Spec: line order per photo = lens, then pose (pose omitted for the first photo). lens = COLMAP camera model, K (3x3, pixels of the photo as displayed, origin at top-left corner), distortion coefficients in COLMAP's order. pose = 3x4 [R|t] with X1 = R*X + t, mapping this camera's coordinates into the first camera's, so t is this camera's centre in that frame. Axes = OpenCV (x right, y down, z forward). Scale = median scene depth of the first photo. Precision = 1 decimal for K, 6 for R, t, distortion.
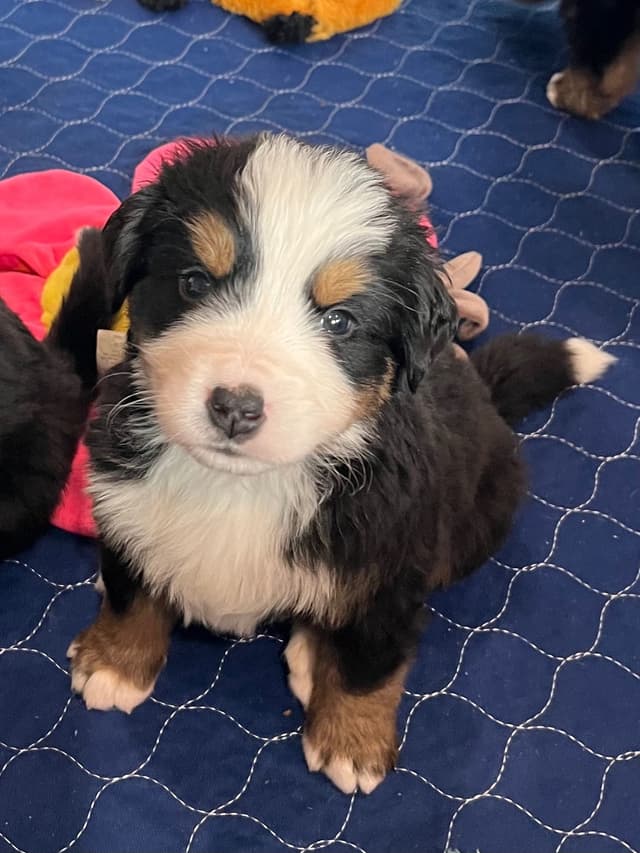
lens RADIAL K [[342.5, 0, 320.0], [0, 342.5, 413.5], [0, 0, 1]] dist [-0.000073, 0.000081]
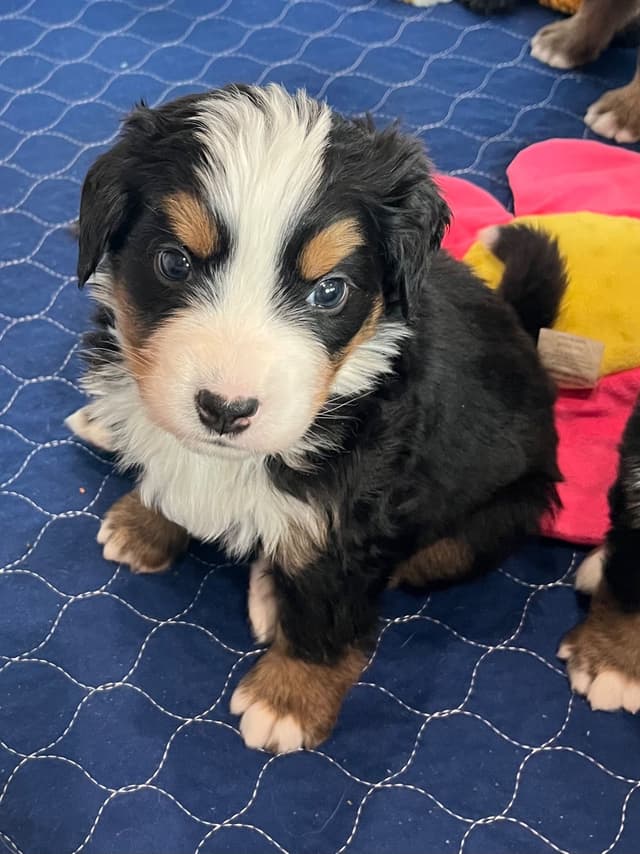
lens RADIAL K [[344.2, 0, 320.0], [0, 344.2, 427.0], [0, 0, 1]] dist [-0.002400, -0.000250]
pose [[0.999579, -0.021276, -0.019744, -1.020346], [0.021244, 0.999773, -0.001801, 0.020623], [0.019778, 0.001381, 0.999803, -0.006791]]
